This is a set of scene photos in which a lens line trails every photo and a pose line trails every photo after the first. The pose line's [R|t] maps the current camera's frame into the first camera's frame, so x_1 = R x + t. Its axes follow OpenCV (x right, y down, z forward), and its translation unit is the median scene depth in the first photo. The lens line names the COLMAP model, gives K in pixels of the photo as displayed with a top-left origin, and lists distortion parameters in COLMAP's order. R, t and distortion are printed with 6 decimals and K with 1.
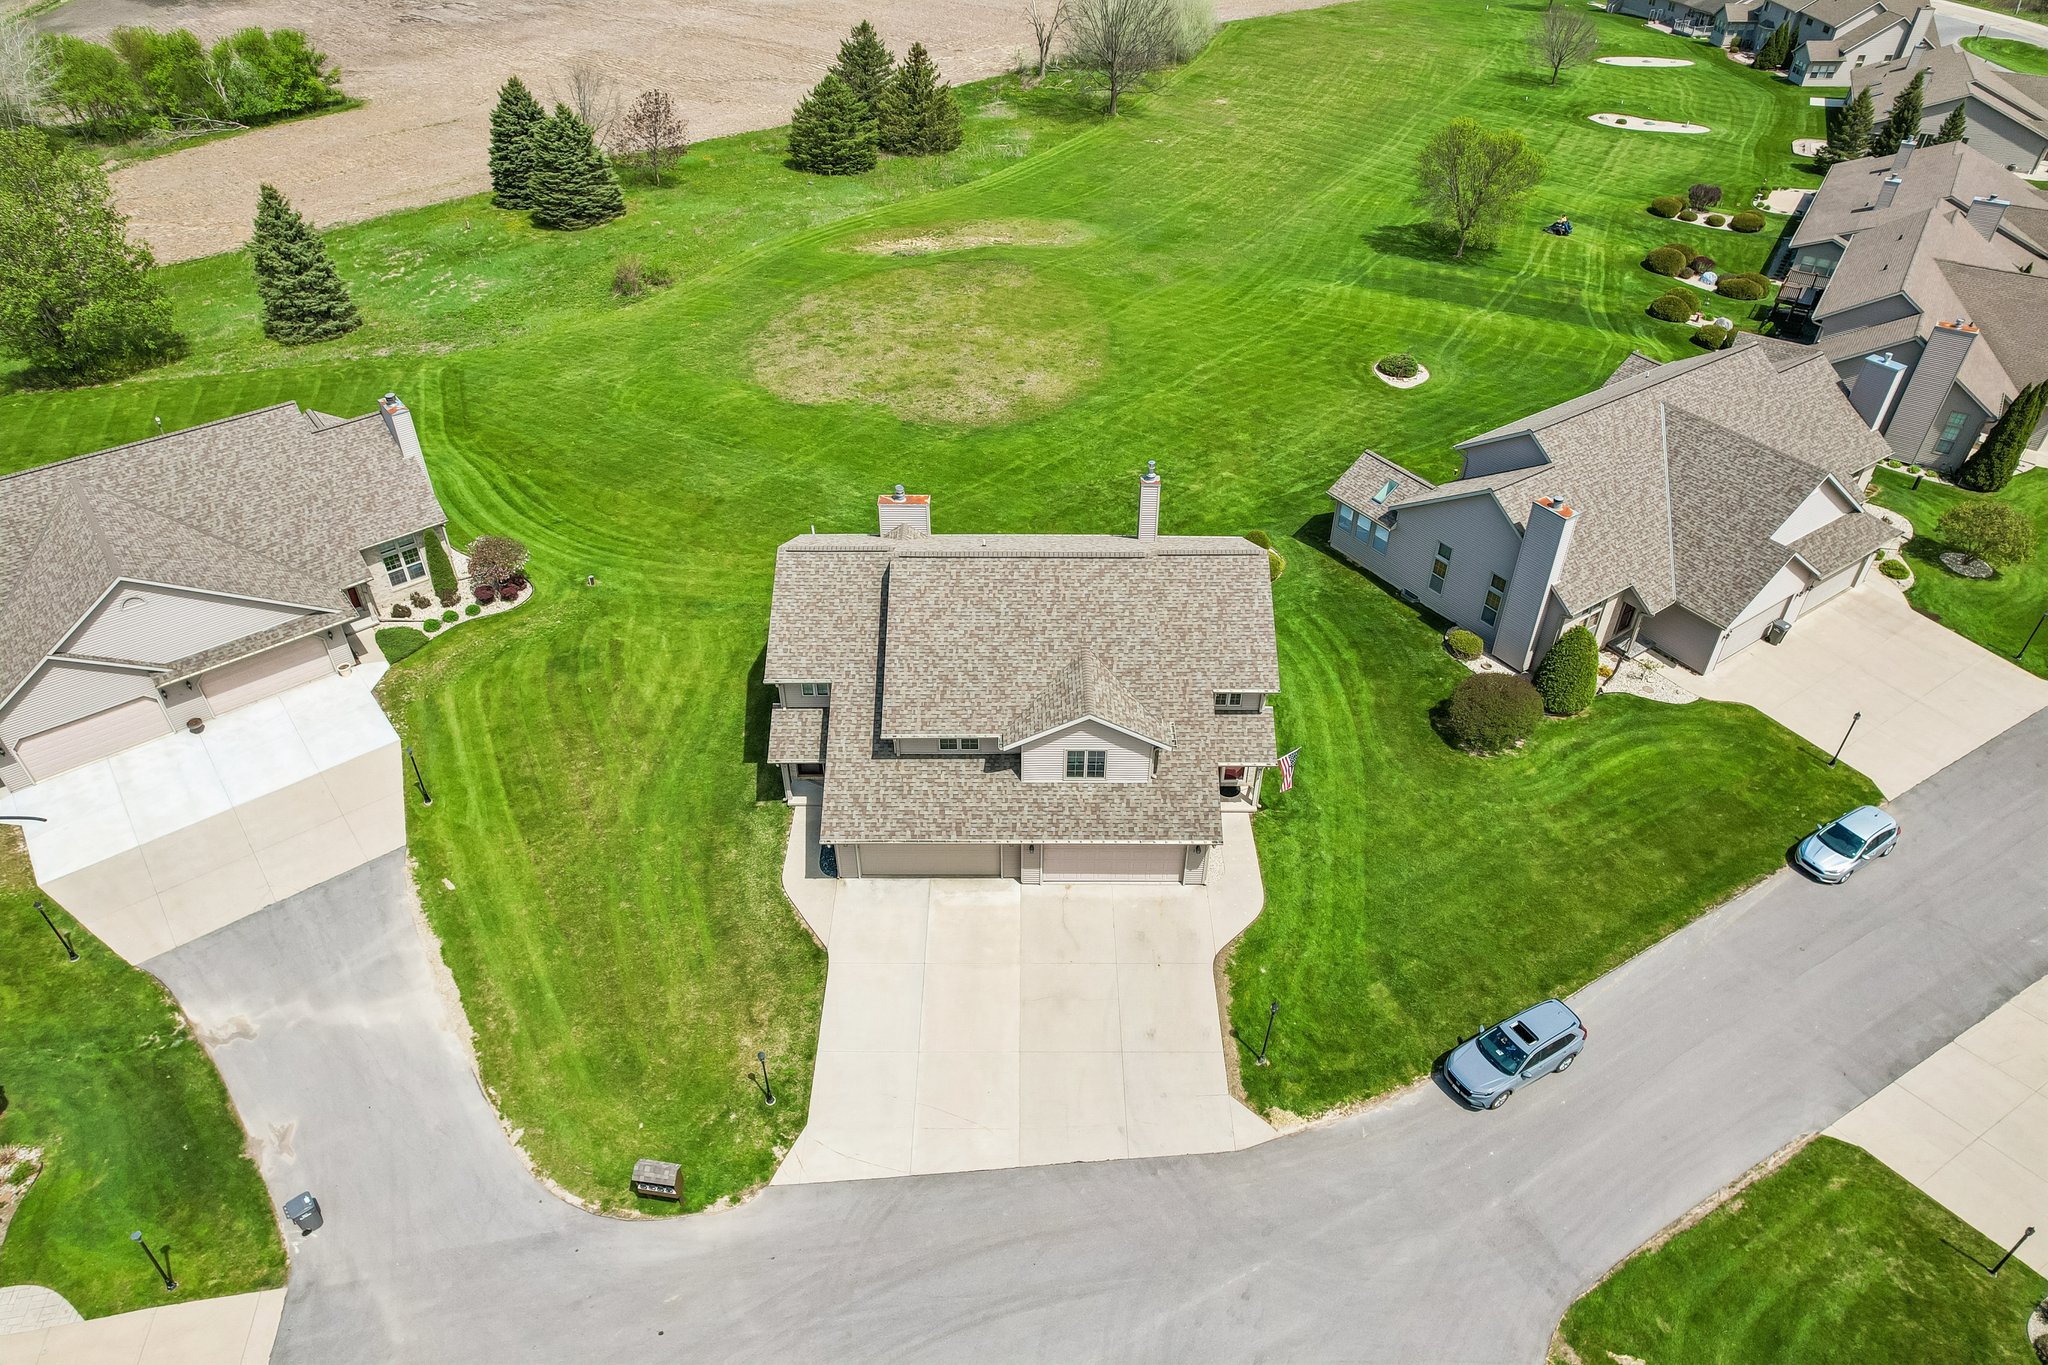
lens RADIAL K [[1307.0, 0, 1027.6], [0, 1307.0, 684.5], [0, 0, 1]] dist [-0.064174, 0.052871]
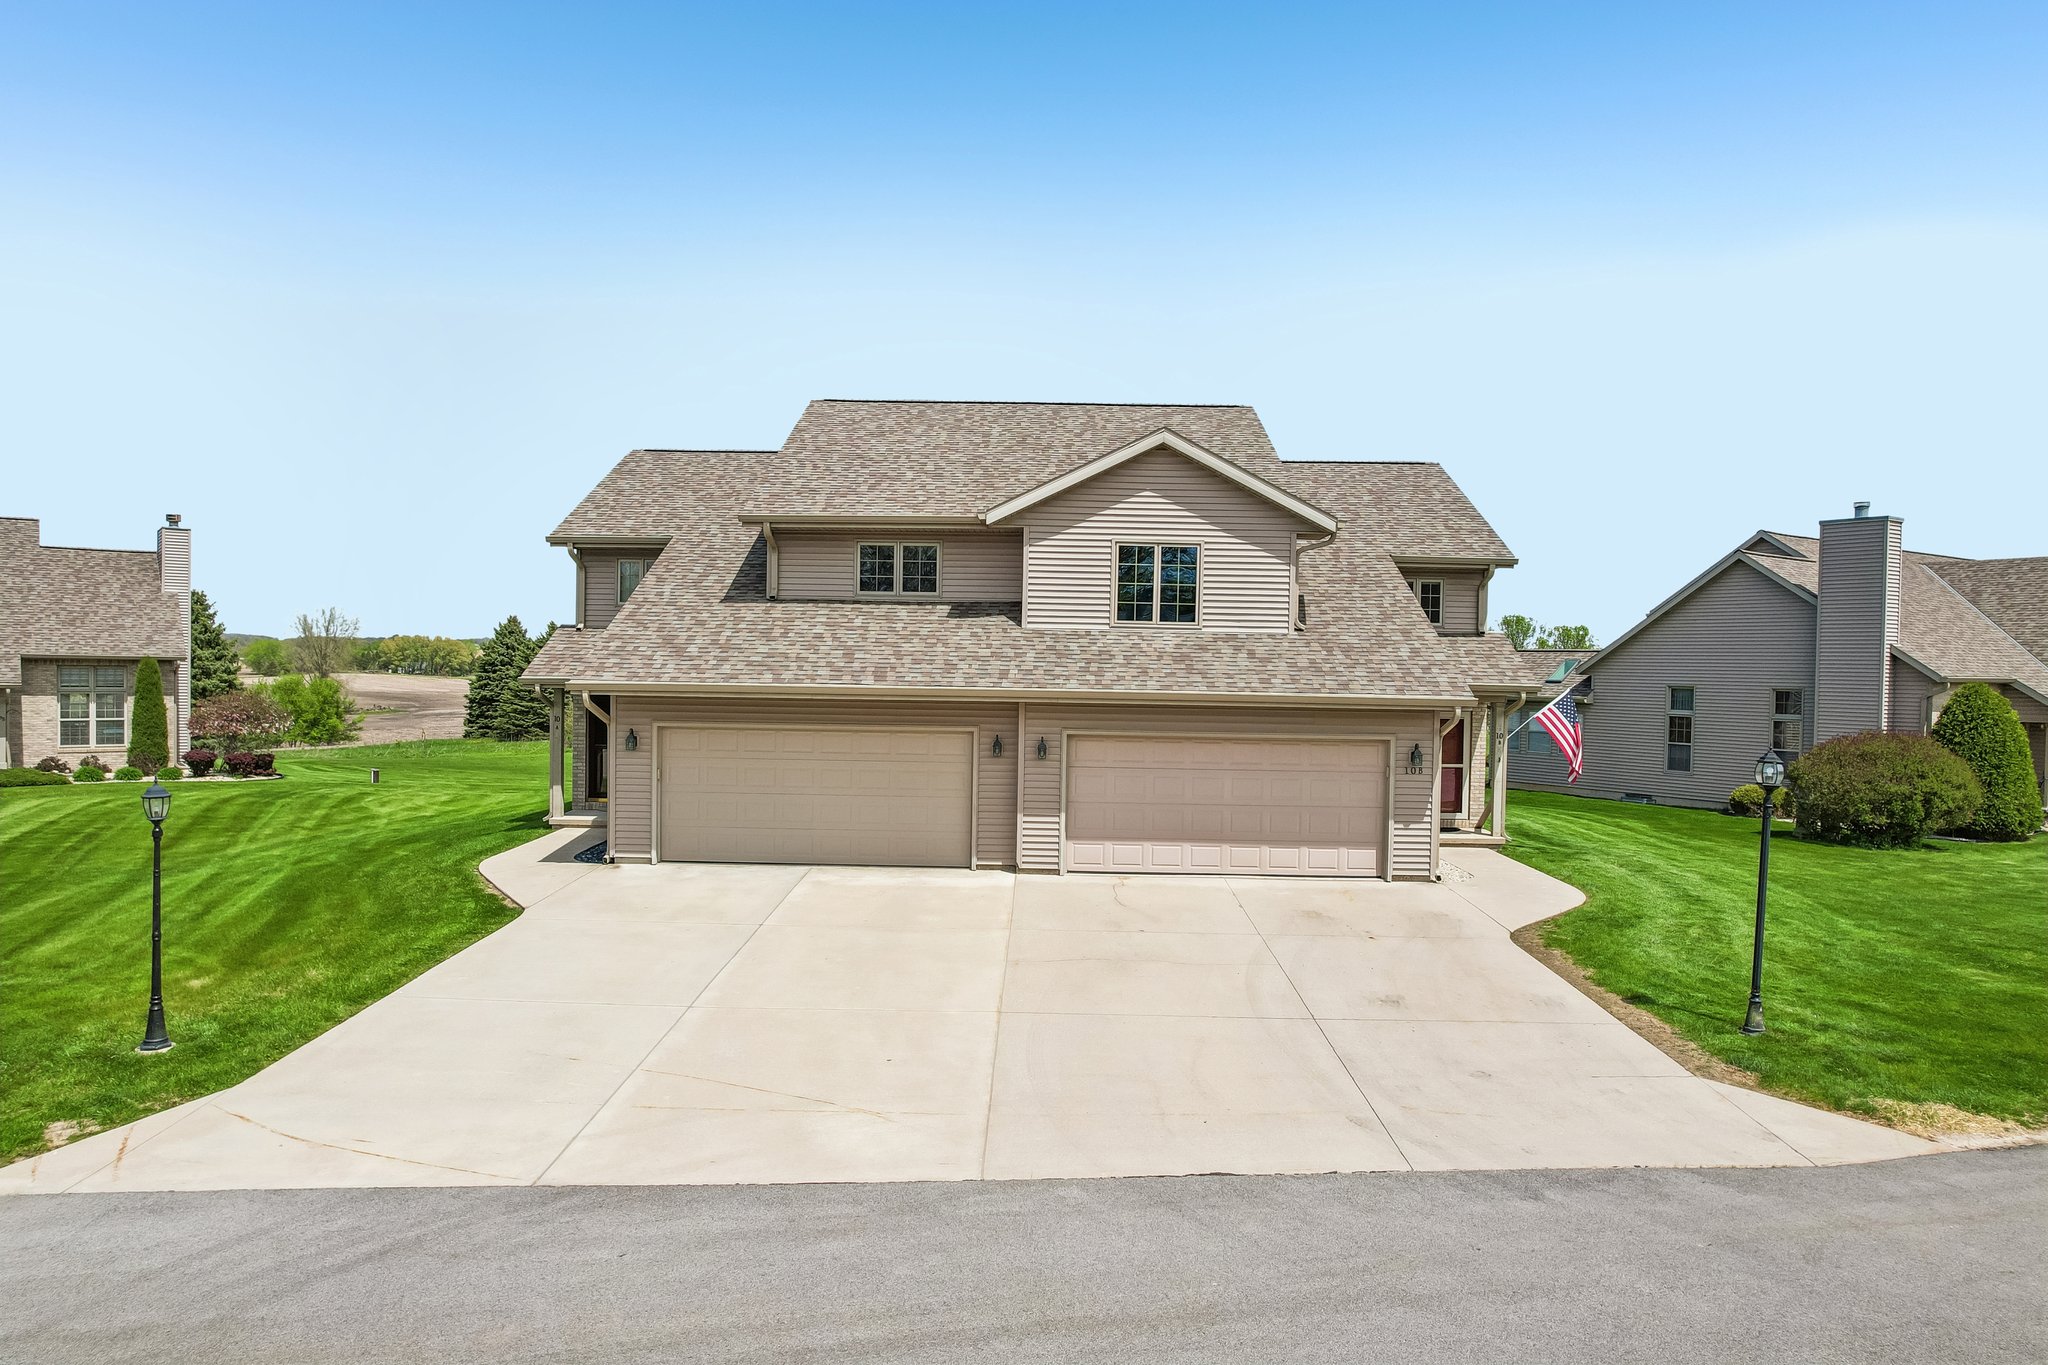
lens RADIAL K [[1307.0, 0, 1027.0], [0, 1307.0, 690.0], [0, 0, 1]] dist [-0.064174, 0.052871]
pose [[0.999790, 0.015176, -0.013767, 0.003819], [-0.020404, 0.798855, -0.601178, 0.364579], [0.001875, 0.601333, 0.798997, 0.609775]]
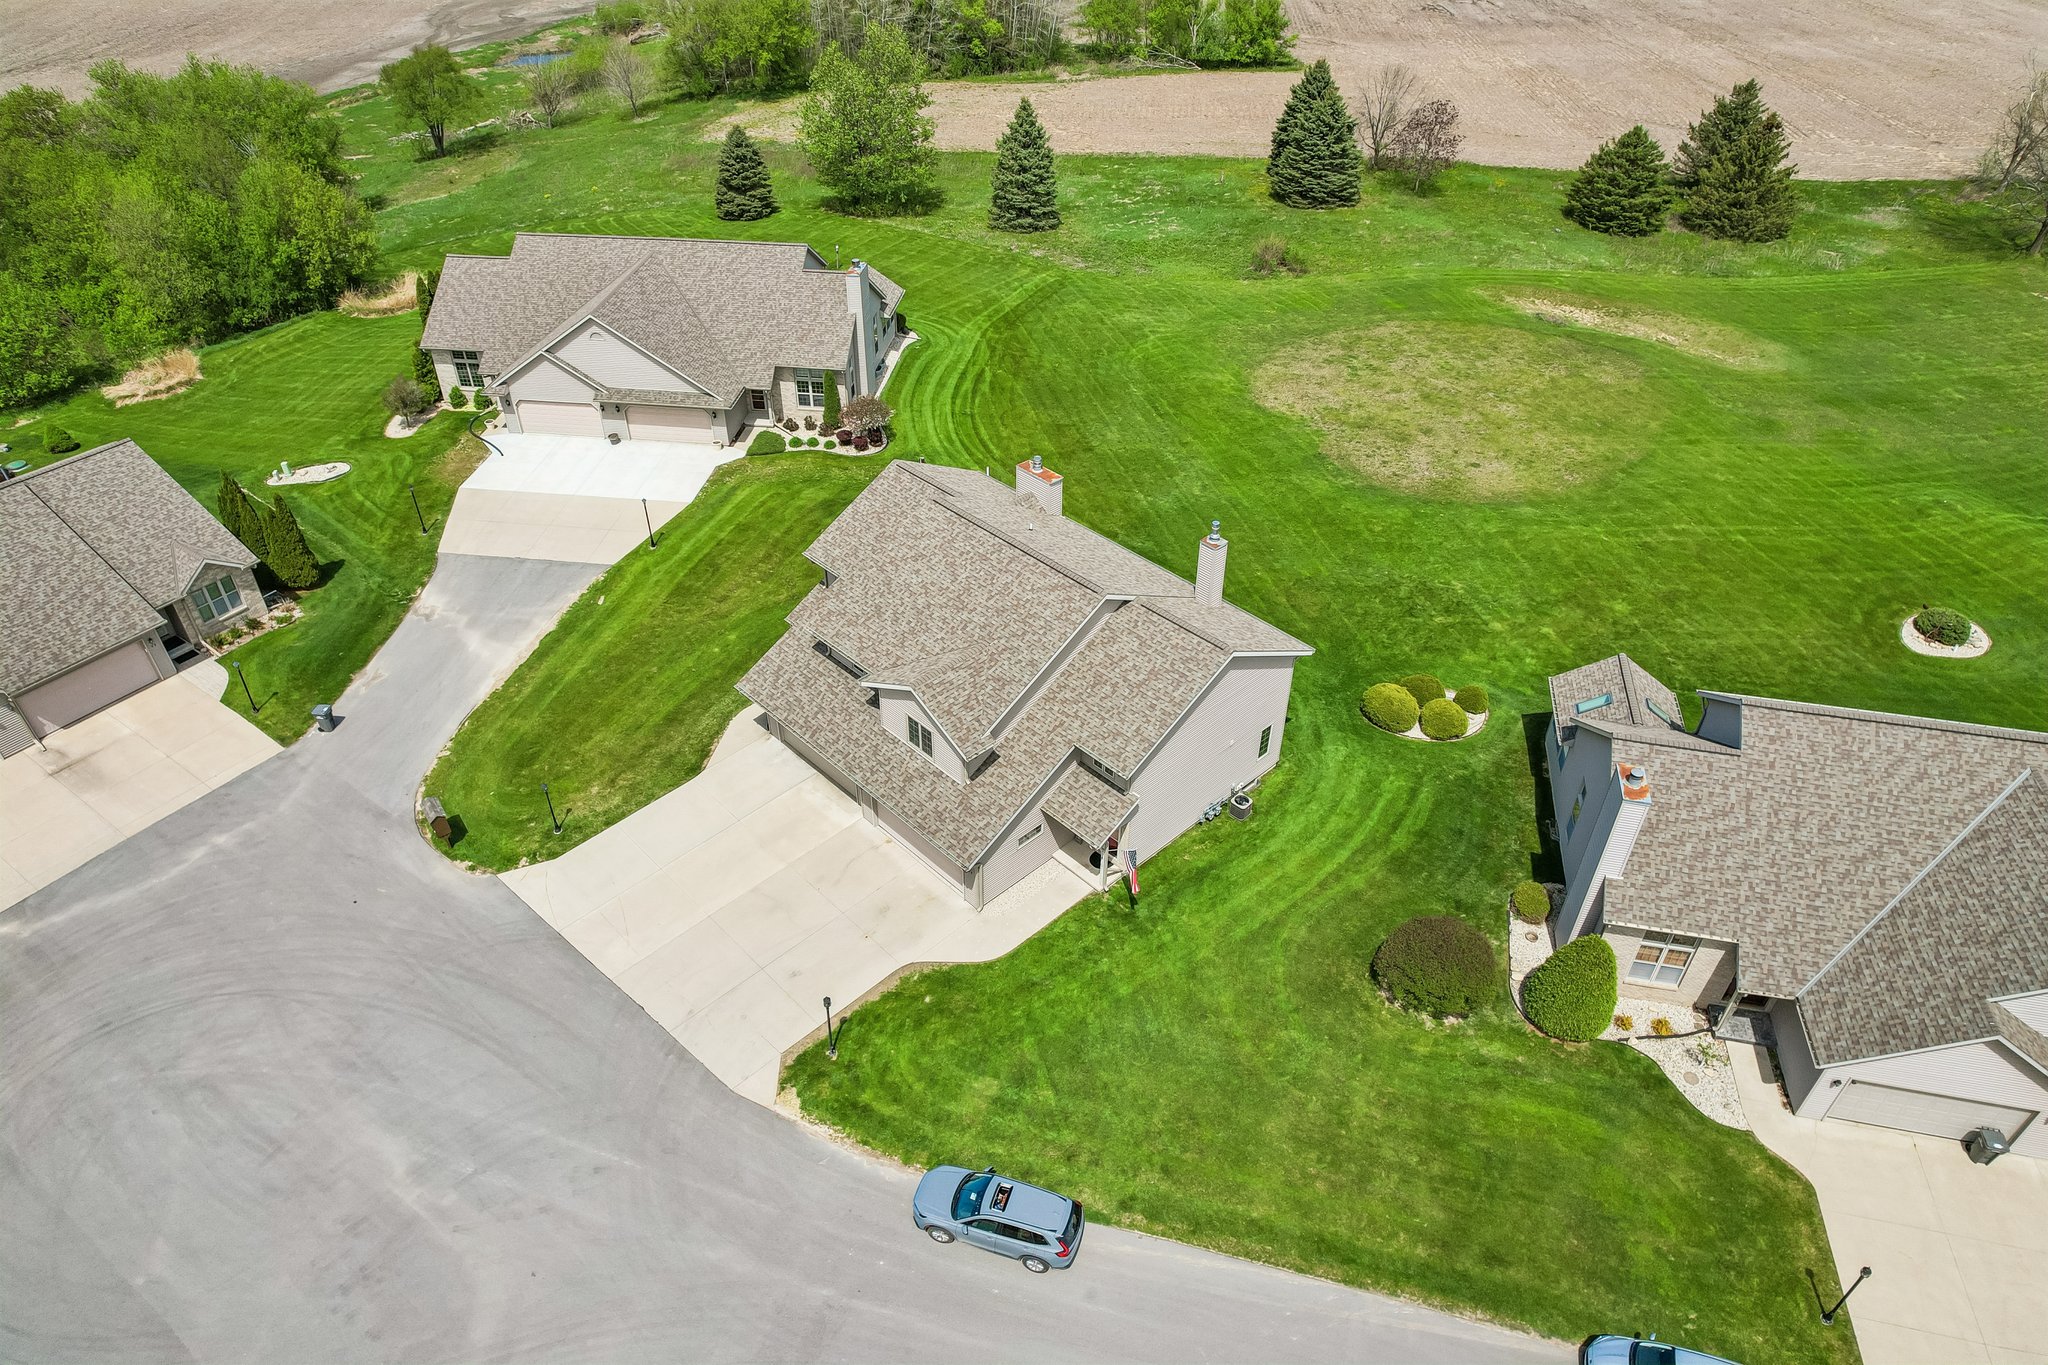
lens RADIAL K [[1307.0, 0, 1027.8], [0, 1307.0, 691.7], [0, 0, 1]] dist [-0.064174, 0.052871]
pose [[0.691826, 0.448633, -0.565778, 0.640187], [-0.449100, 0.880909, 0.149363, -0.154688], [0.565408, 0.150758, 0.810917, 0.196742]]
